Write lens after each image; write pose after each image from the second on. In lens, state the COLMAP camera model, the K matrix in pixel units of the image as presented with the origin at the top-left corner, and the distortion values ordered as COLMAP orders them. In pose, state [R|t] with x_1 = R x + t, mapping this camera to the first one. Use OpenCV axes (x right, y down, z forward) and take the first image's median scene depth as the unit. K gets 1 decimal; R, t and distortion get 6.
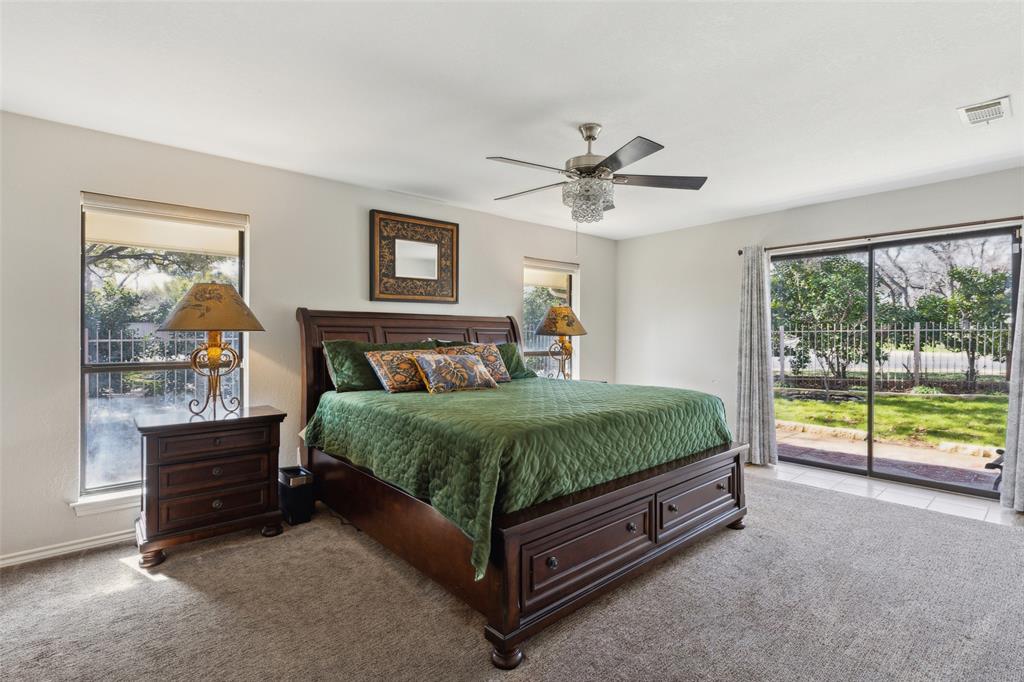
lens RADIAL K [[480.7, 0, 512.0], [0, 480.7, 341.0], [0, 0, 1]] dist [0.000800, -0.000036]
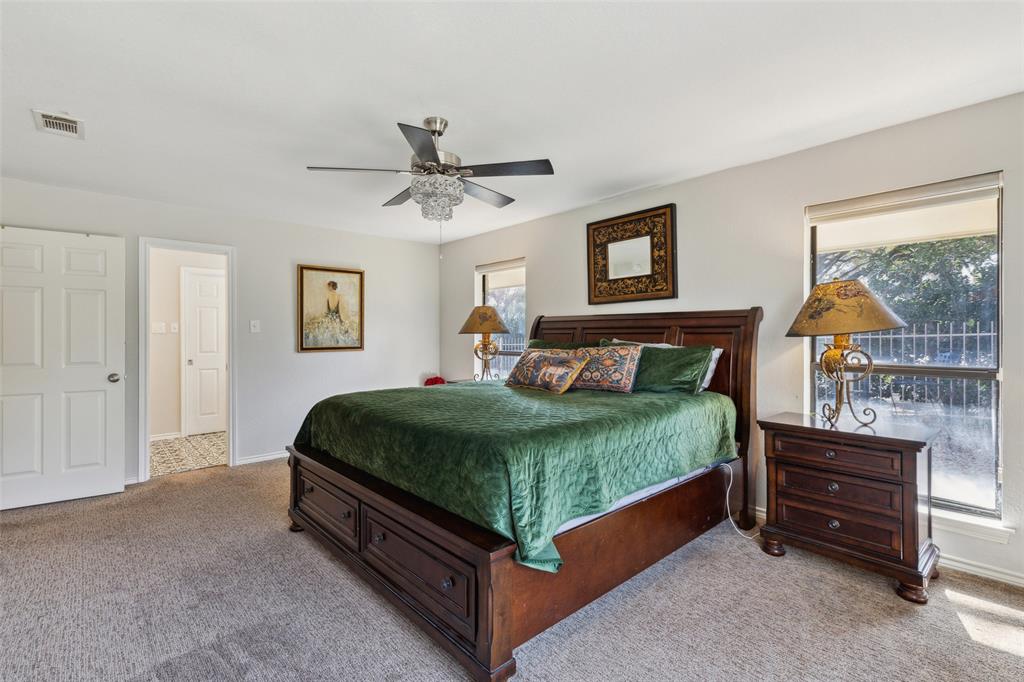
lens RADIAL K [[458.7, 0, 515.5], [0, 458.7, 341.4], [0, 0, 1]] dist [0.002744, 0.000150]
pose [[0.040512, 0.017360, -0.999028, 0.722204], [-0.003269, 0.999846, 0.017242, -0.014905], [0.999174, 0.002568, 0.040563, 0.728417]]
